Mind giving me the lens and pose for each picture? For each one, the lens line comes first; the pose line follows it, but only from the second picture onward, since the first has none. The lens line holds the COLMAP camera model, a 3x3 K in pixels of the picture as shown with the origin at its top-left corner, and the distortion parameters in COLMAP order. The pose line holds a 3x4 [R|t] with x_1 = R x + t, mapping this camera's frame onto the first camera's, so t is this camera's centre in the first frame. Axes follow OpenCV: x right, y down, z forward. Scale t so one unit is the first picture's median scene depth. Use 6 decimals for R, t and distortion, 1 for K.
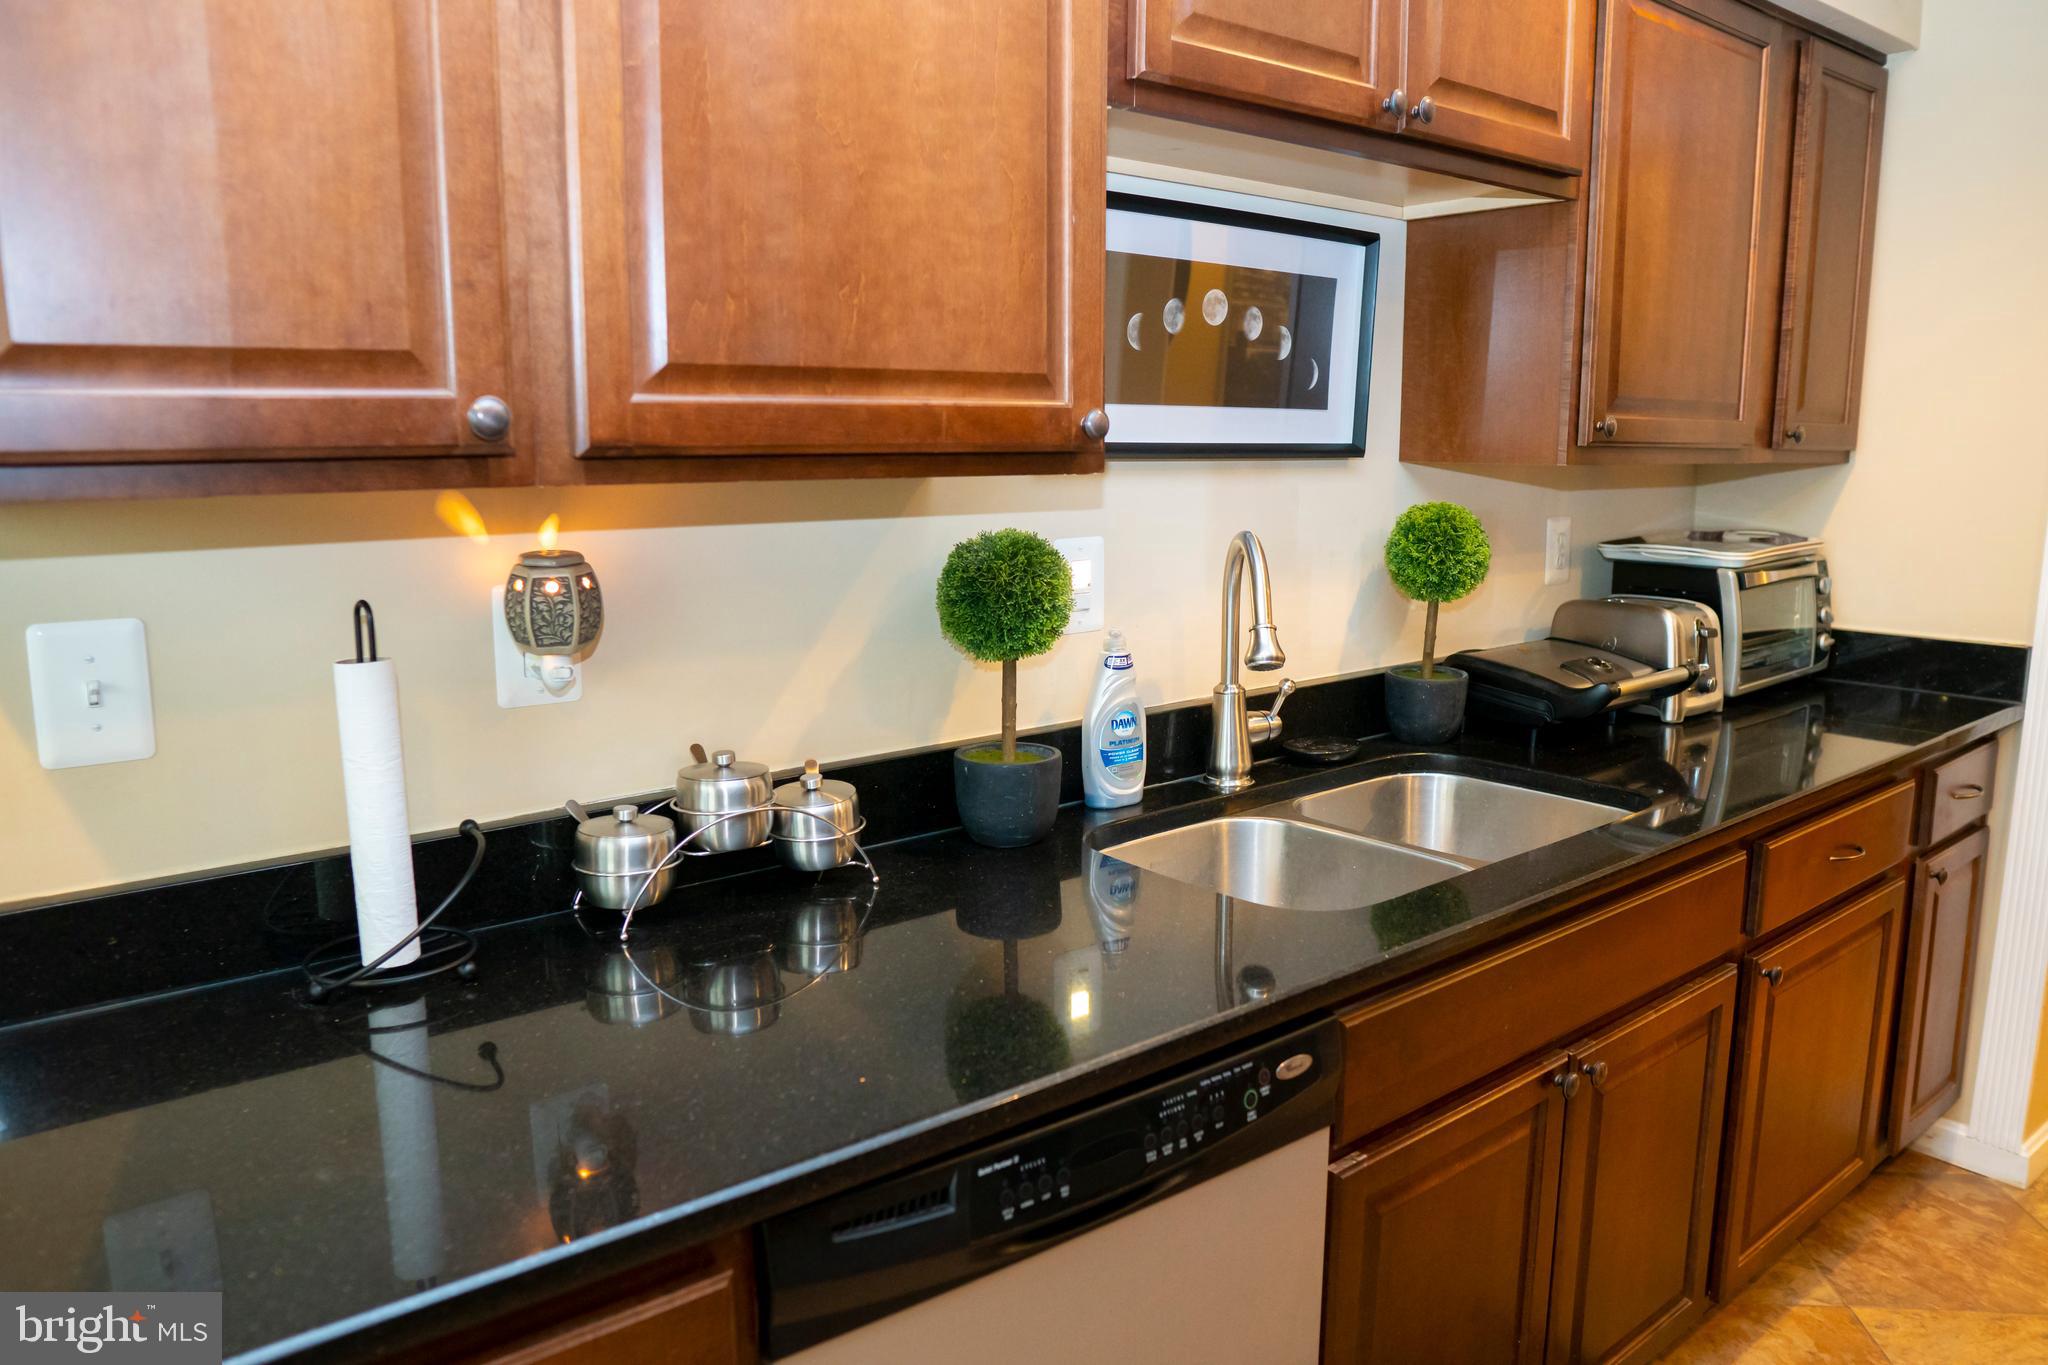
lens RADIAL K [[1442.5, 0, 1028.5], [0, 1442.5, 686.7], [0, 0, 1]] dist [-0.110111, 0.074077]
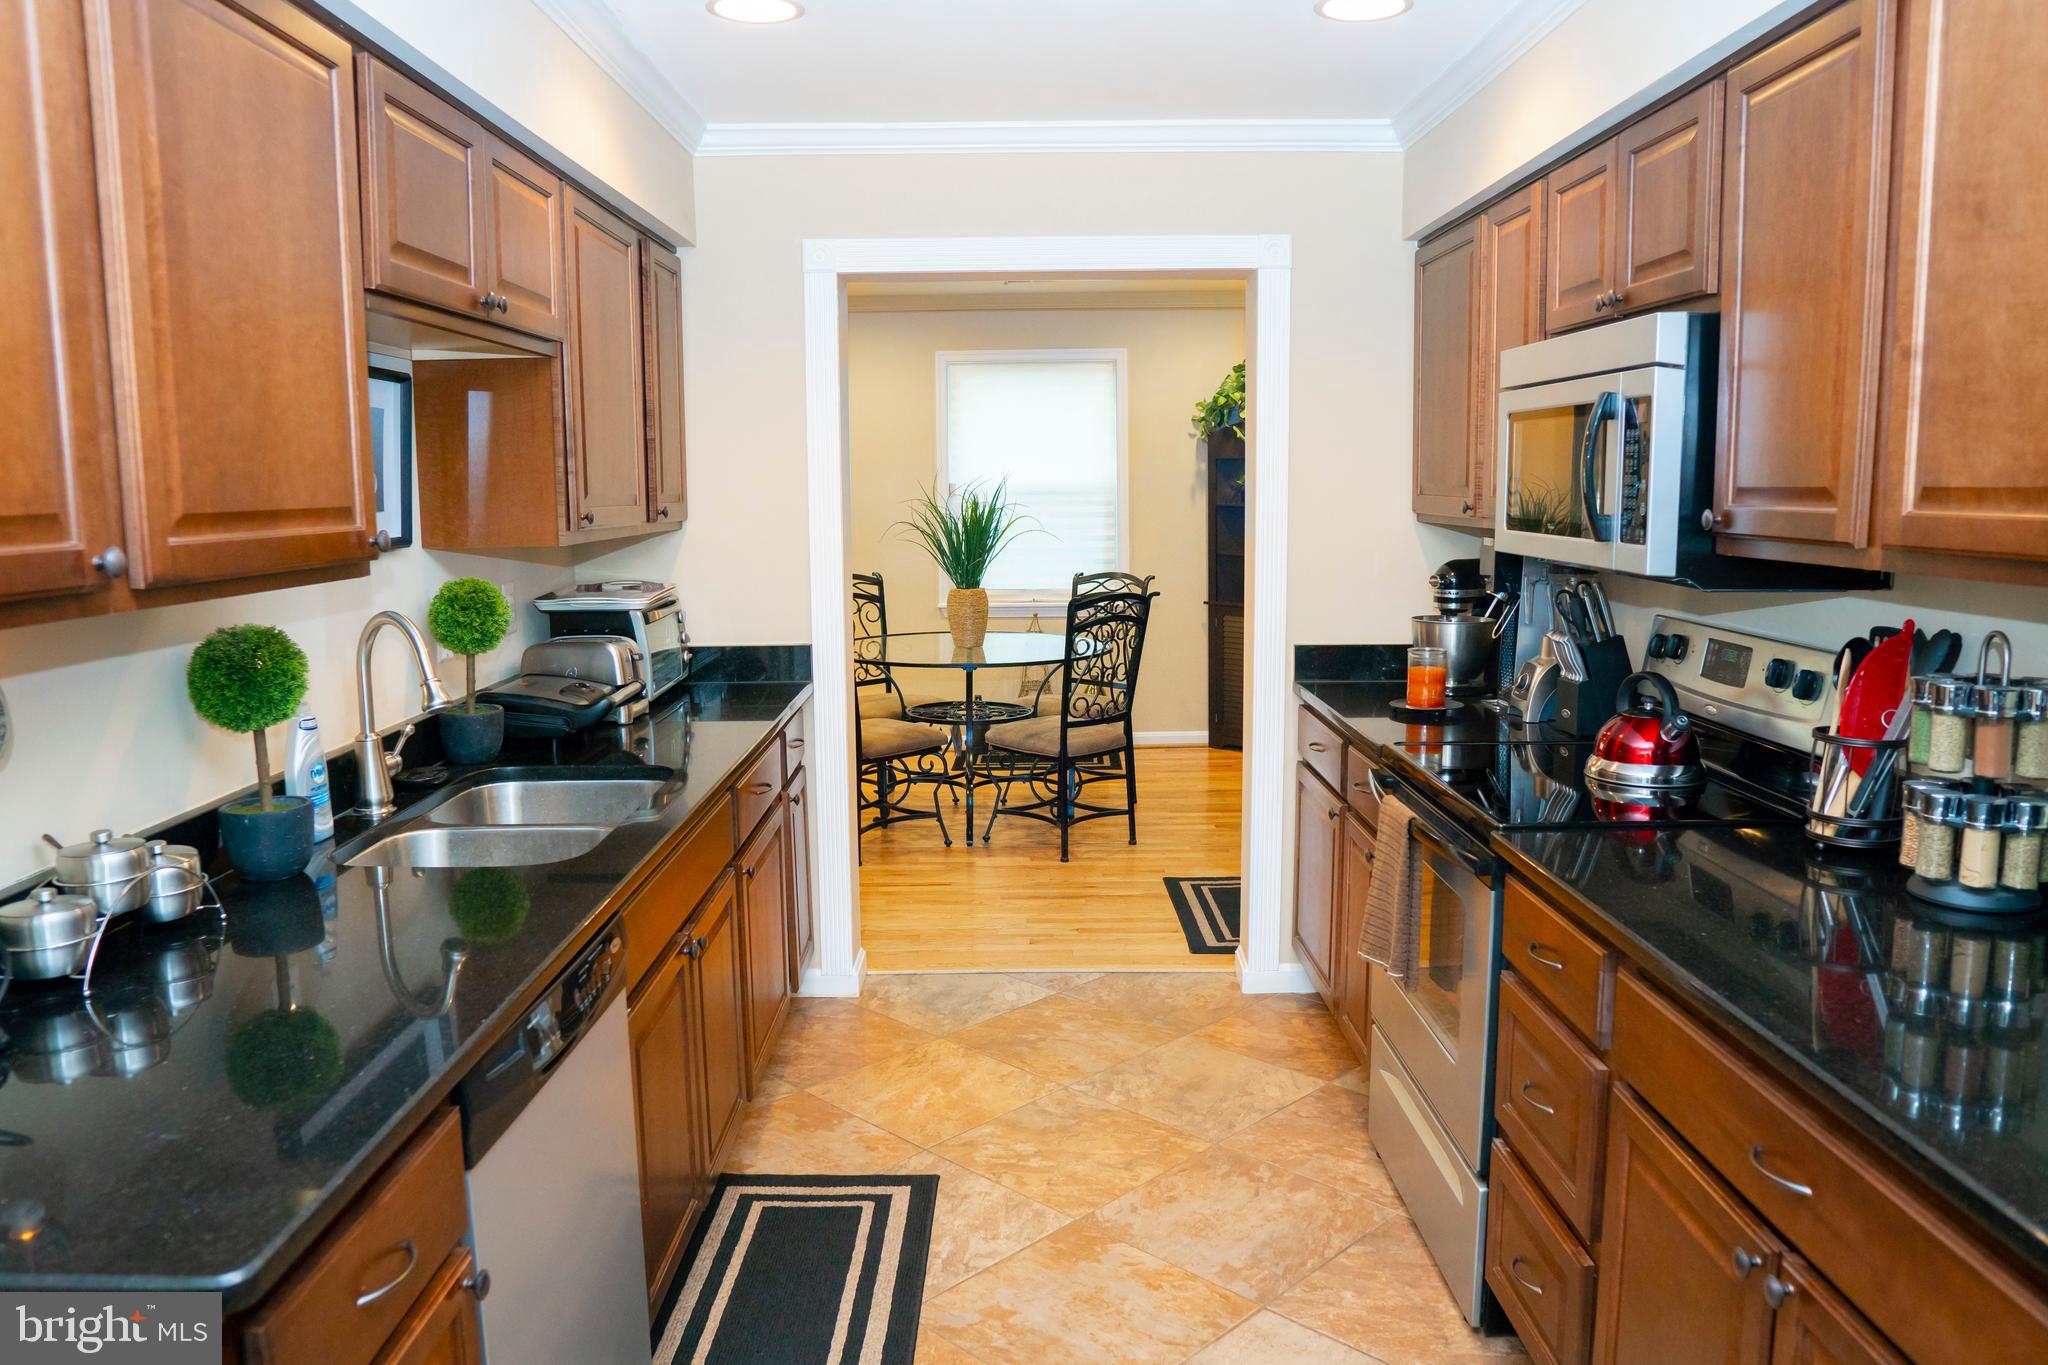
lens RADIAL K [[1442.5, 0, 1028.5], [0, 1442.5, 686.7], [0, 0, 1]] dist [-0.110111, 0.074077]
pose [[0.625485, -0.114602, 0.771774, -0.412441], [0.141004, 0.989470, 0.032652, -0.000868], [-0.767389, 0.088400, 0.635058, -0.213189]]
